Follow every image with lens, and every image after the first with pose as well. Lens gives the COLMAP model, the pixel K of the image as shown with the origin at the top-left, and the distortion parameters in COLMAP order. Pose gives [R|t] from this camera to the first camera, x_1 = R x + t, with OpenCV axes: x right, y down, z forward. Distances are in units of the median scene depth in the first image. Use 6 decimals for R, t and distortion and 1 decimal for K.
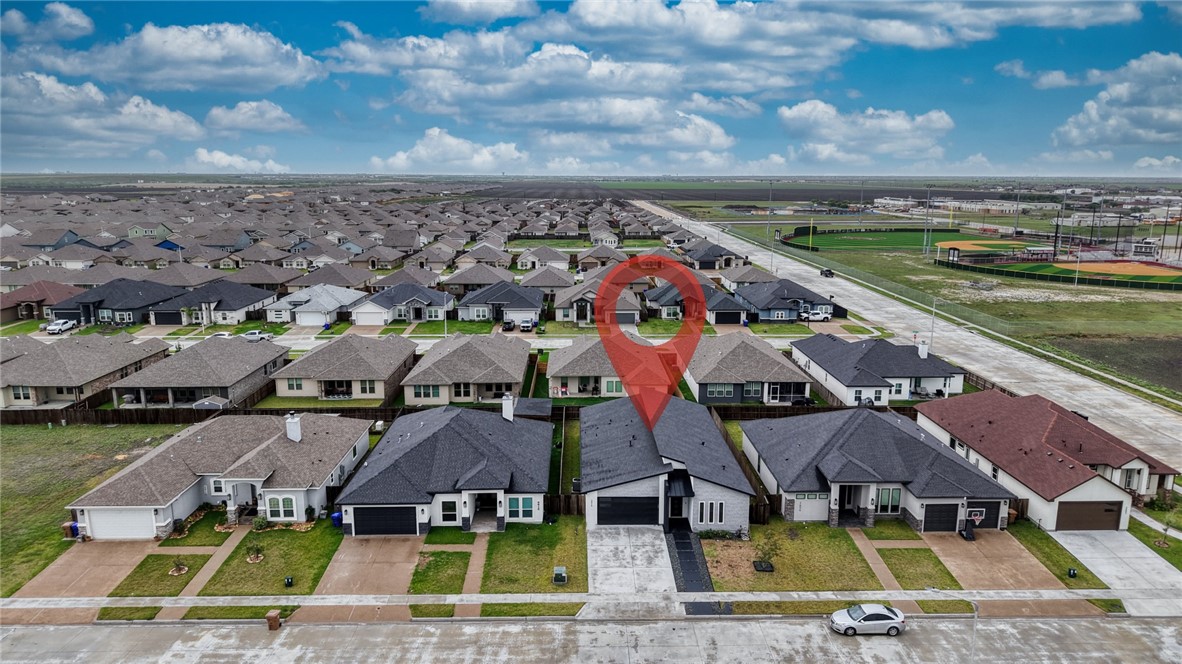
lens RADIAL K [[787.2, 0, 591.0], [0, 787.2, 332.0], [0, 0, 1]] dist [0.052089, -0.061933]
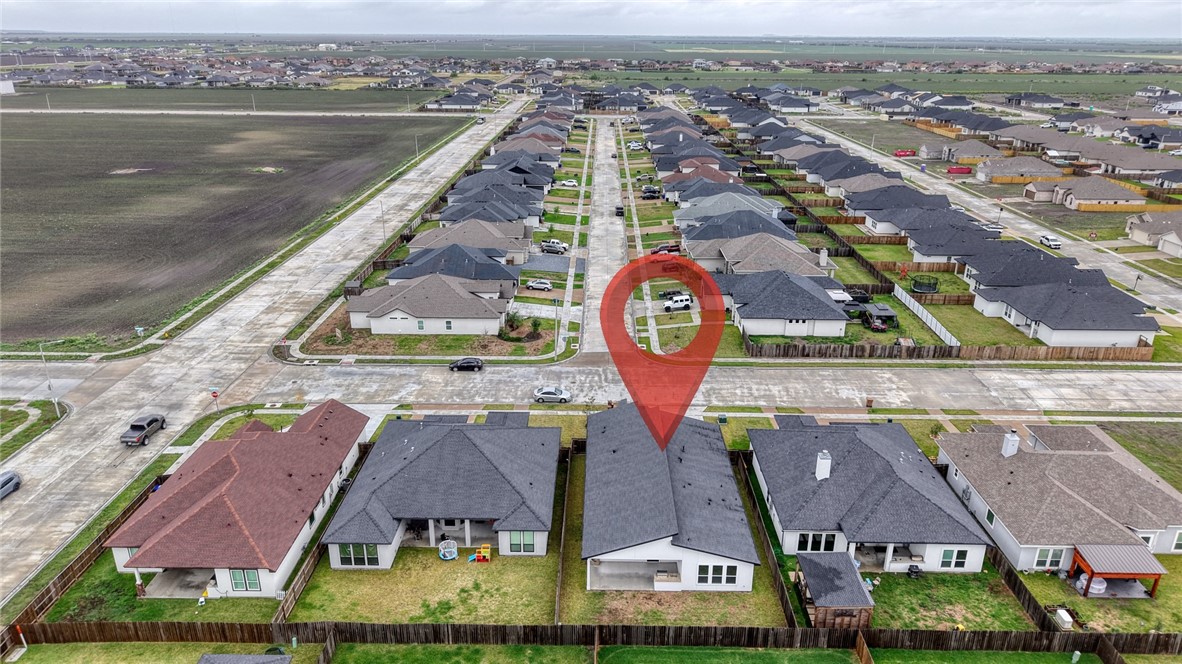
lens RADIAL K [[787.2, 0, 591.0], [0, 787.2, 332.0], [0, 0, 1]] dist [0.052089, -0.061933]
pose [[-0.999402, -0.018427, 0.029261, 0.159798], [-0.000190, 0.849093, 0.528244, -0.600250], [-0.034579, 0.527923, -0.848588, 1.983291]]
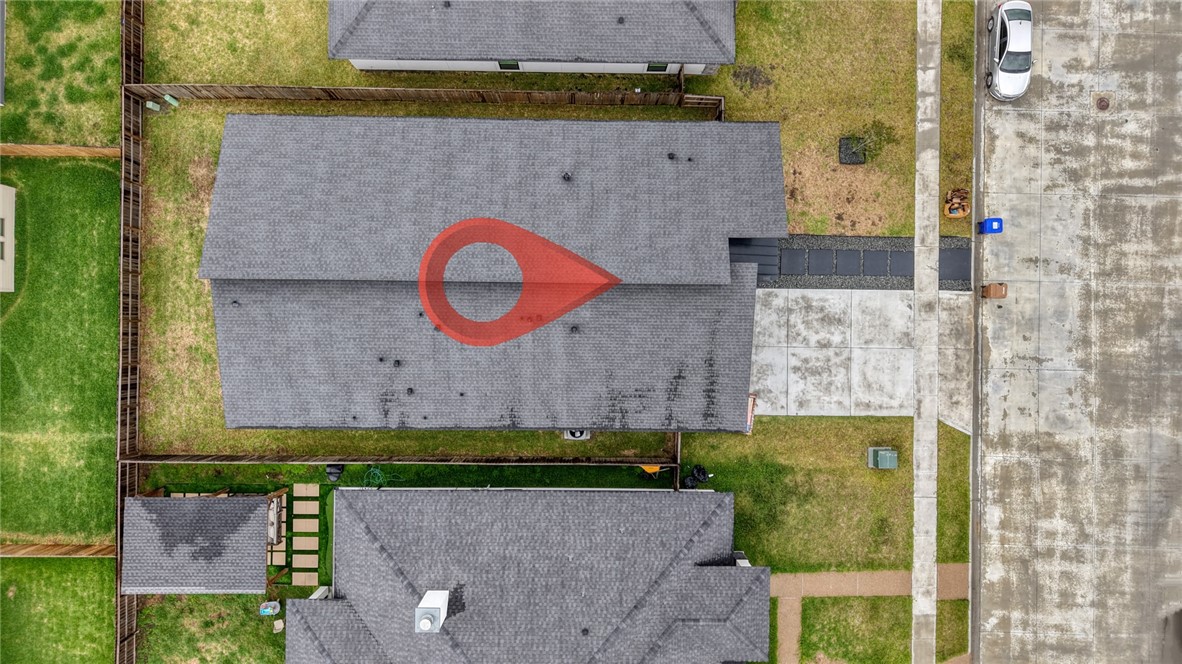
lens RADIAL K [[787.2, 0, 591.0], [0, 787.2, 332.0], [0, 0, 1]] dist [0.052089, -0.061933]
pose [[0.030984, -0.999519, -0.001410, 0.054447], [0.189468, 0.004488, 0.981877, -0.359739], [-0.981398, -0.030690, 0.189516, 0.978154]]
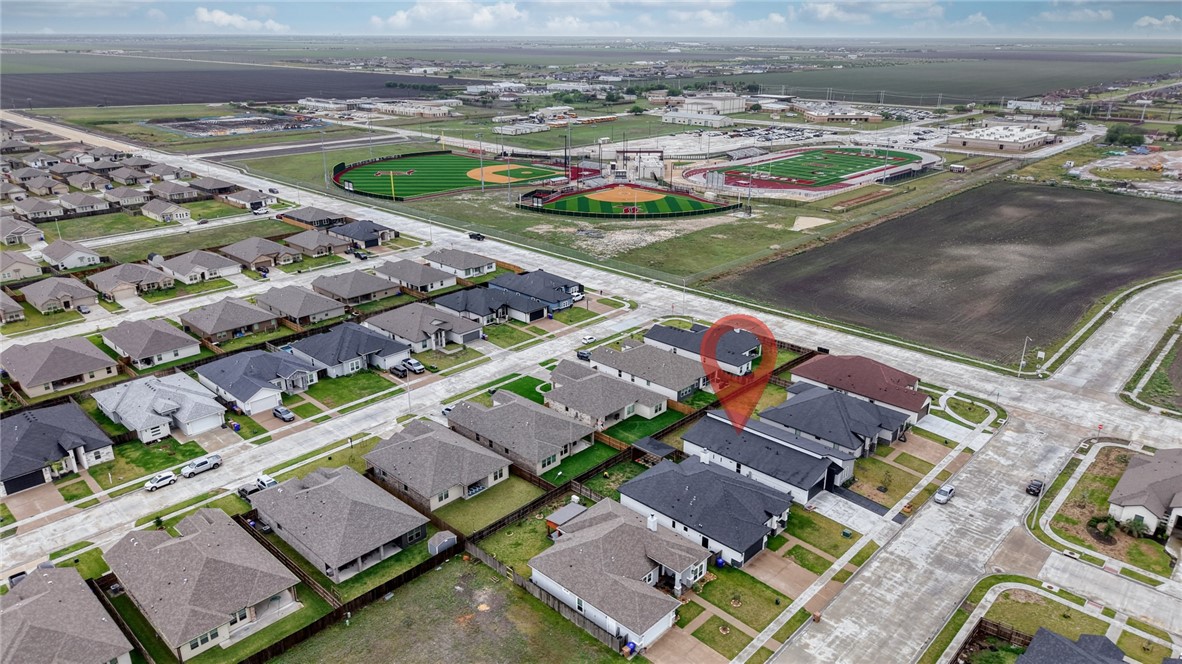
lens RADIAL K [[787.2, 0, 591.0], [0, 787.2, 332.0], [0, 0, 1]] dist [0.052089, -0.061933]
pose [[0.700192, -0.252810, 0.667696, -1.460127], [0.138918, 0.965577, 0.219918, -0.608844], [-0.700309, -0.061230, 0.711209, 0.064453]]
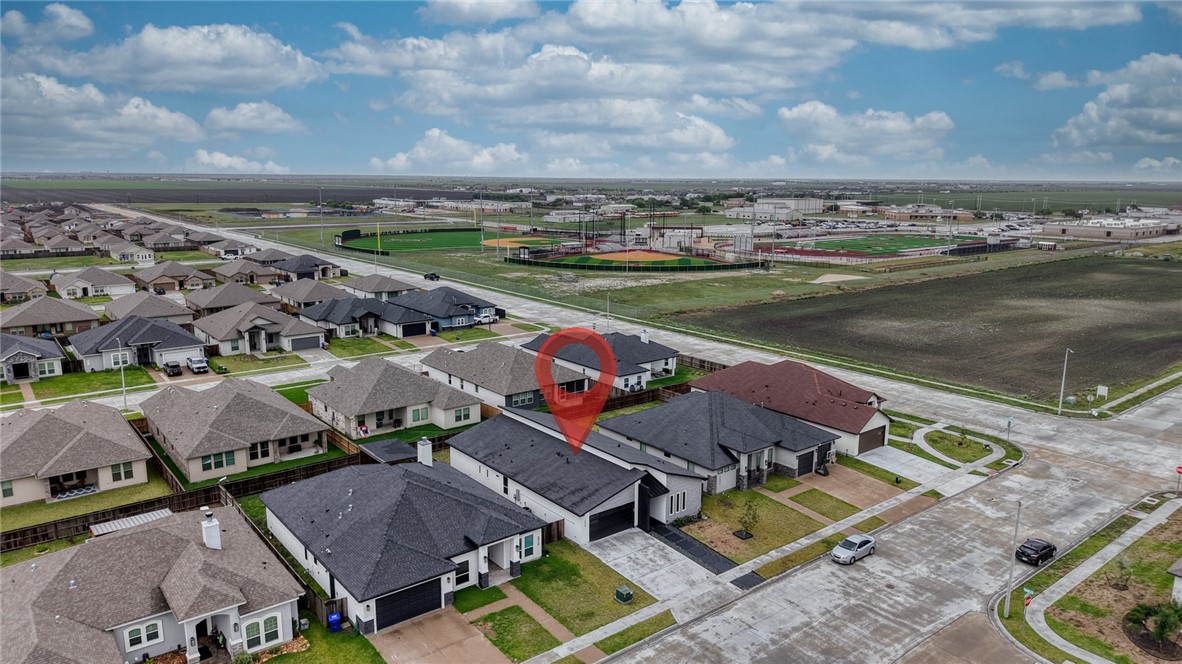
lens RADIAL K [[787.2, 0, 591.0], [0, 787.2, 332.0], [0, 0, 1]] dist [0.052089, -0.061933]
pose [[0.794520, -0.114839, 0.596280, -0.566123], [0.113806, 0.992716, 0.039547, -0.067753], [-0.596478, 0.036440, 0.801802, 0.163521]]
